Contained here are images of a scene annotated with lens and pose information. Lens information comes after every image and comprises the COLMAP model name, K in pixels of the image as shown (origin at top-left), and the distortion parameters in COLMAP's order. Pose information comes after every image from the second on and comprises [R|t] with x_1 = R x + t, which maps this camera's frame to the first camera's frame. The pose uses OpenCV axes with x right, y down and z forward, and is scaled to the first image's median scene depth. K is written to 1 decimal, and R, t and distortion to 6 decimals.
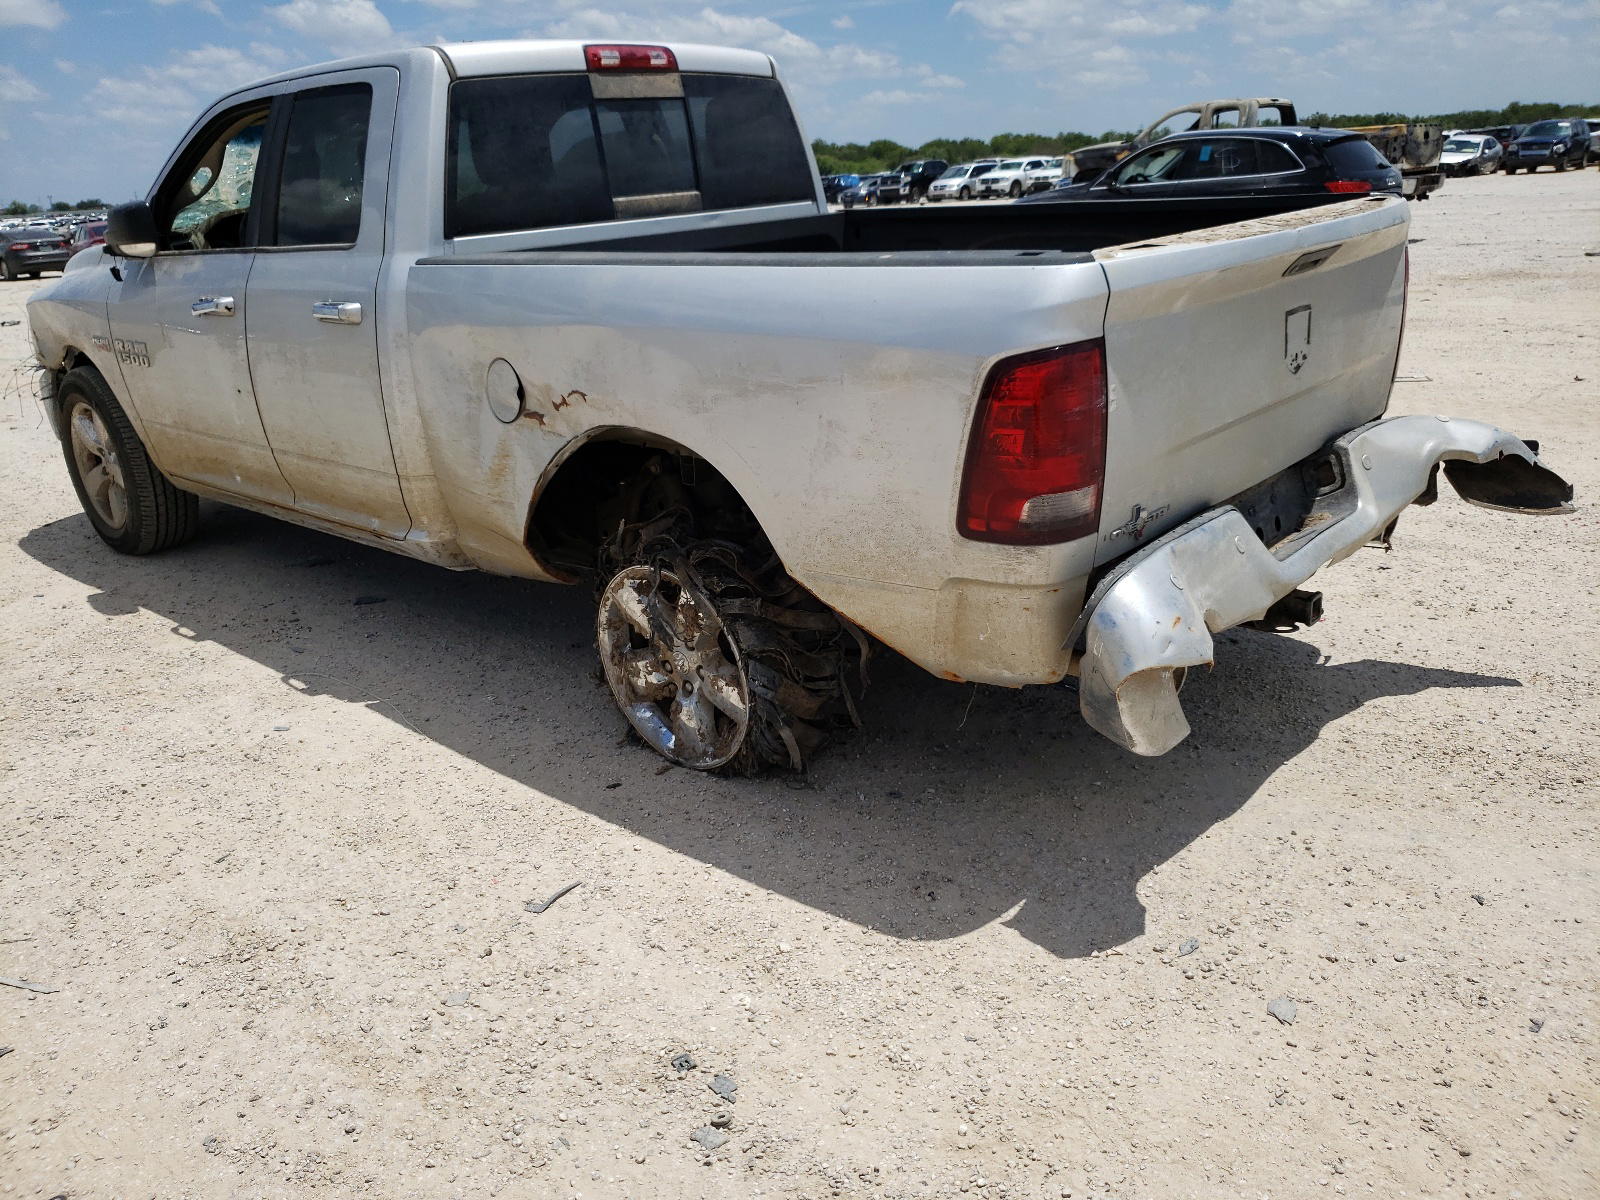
lens RADIAL K [[1209.8, 0, 800.0], [0, 1209.8, 600.0], [0, 0, 1]] dist [-0.007603, -0.002236]
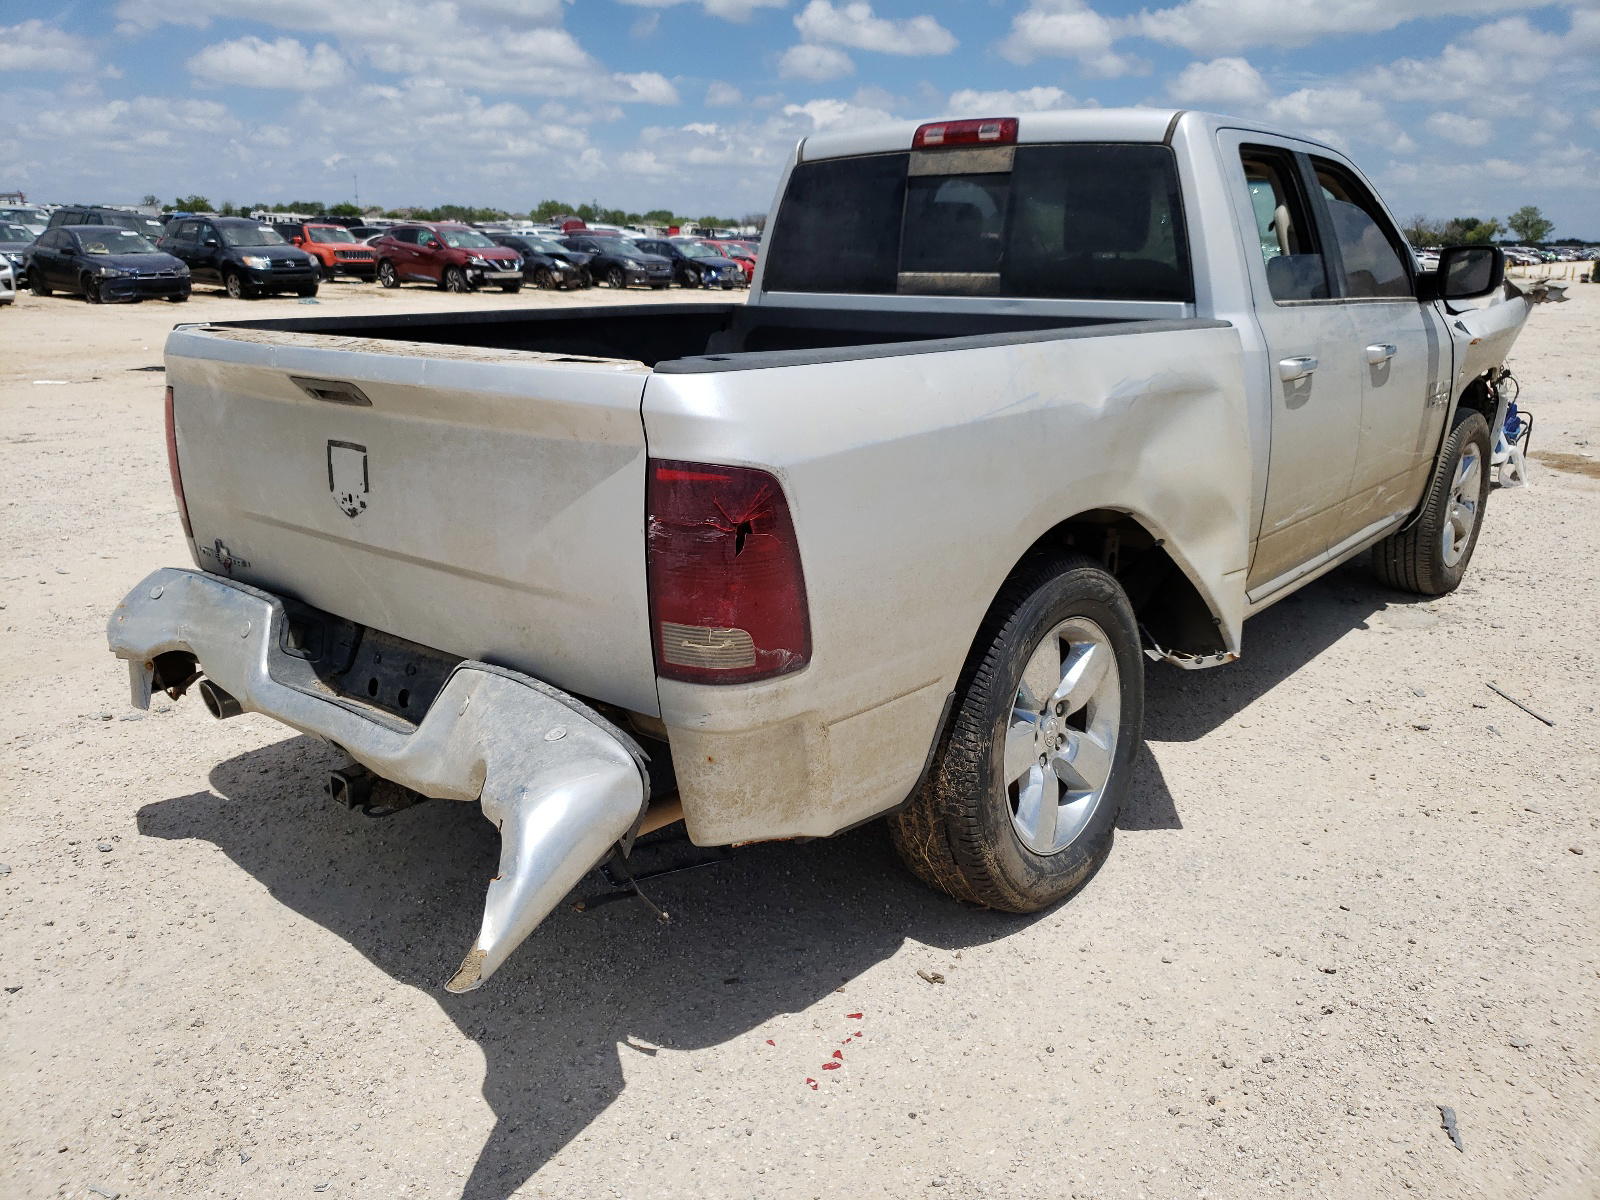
lens RADIAL K [[1229.9, 0, 800.0], [0, 1229.9, 600.0], [0, 0, 1]] dist [0.009435, 0.006775]
pose [[0.053831, 0.331790, -0.941816, 0.919374], [-0.348167, 0.890230, 0.293717, -0.363284], [0.935886, 0.312098, 0.163440, 0.839507]]
